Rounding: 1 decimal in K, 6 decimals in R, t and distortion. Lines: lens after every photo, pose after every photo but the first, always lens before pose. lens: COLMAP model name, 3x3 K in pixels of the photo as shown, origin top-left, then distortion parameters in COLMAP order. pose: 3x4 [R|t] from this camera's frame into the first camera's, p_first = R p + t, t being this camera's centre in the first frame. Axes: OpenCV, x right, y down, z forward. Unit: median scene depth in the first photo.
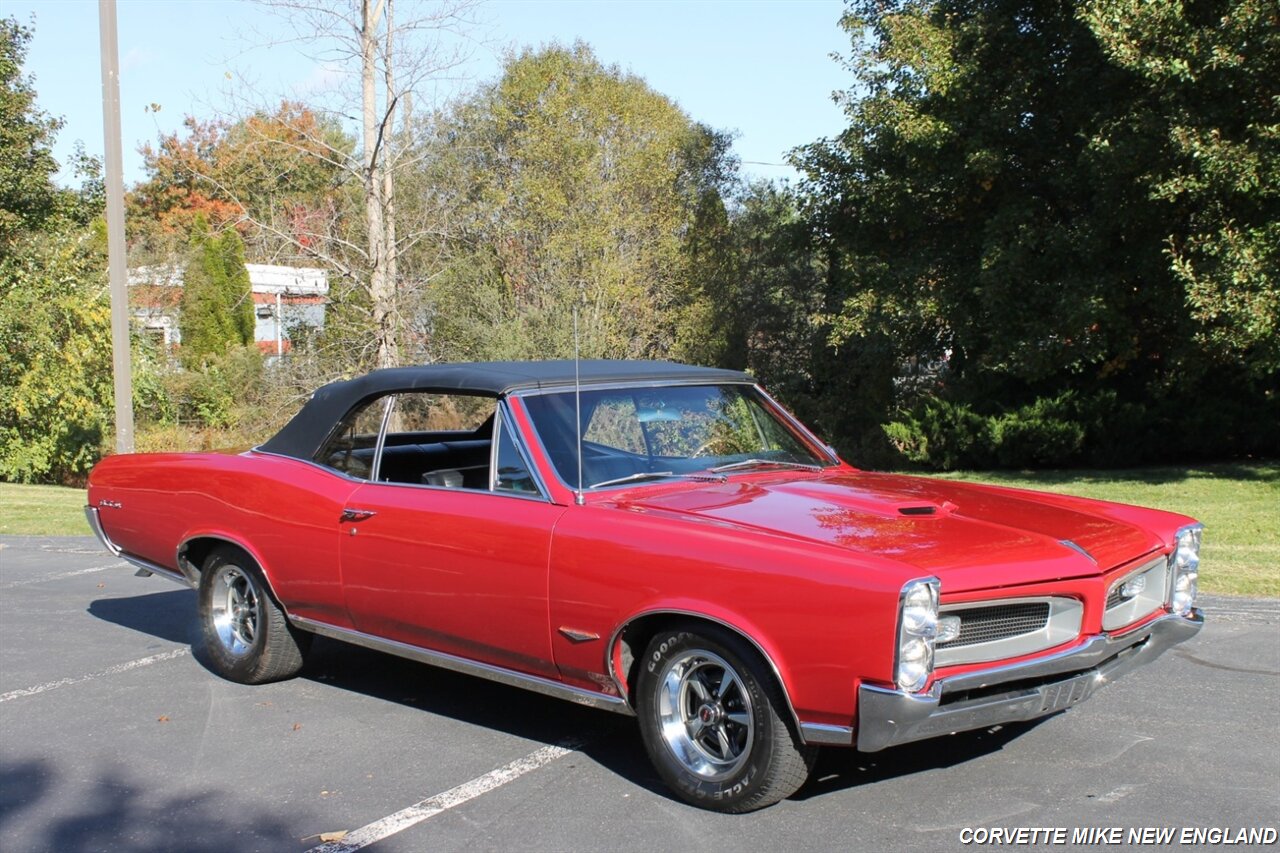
lens RADIAL K [[1827.9, 0, 628.5], [0, 1827.9, 430.3], [0, 0, 1]] dist [-0.043240, 0.000000]
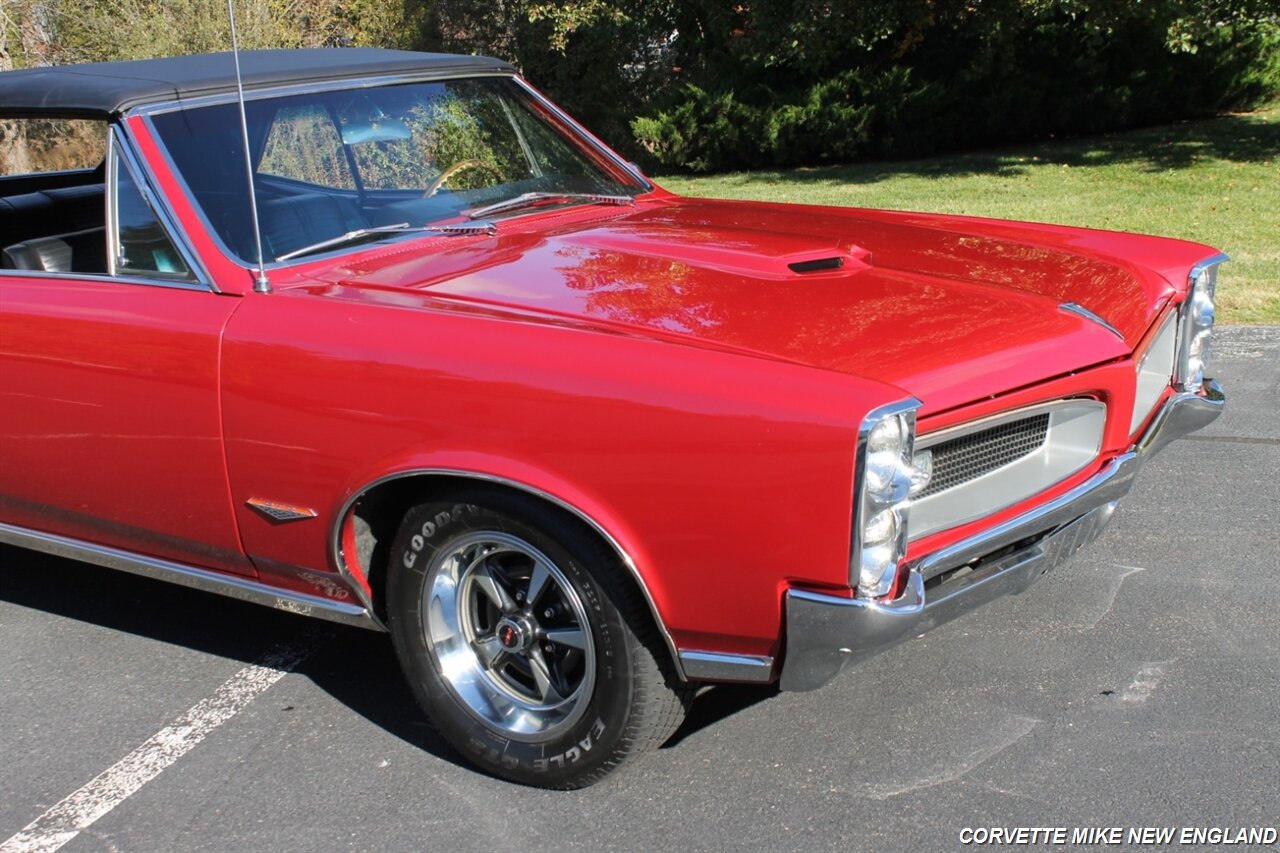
lens RADIAL K [[1827.9, 0, 669.3], [0, 1827.9, 438.5], [0, 0, 1]] dist [-0.043240, 0.000000]
pose [[0.979371, -0.086822, 0.182468, -0.009360], [0.054963, 0.983401, 0.172918, -0.008338], [-0.194453, -0.159322, 0.967887, 0.390932]]
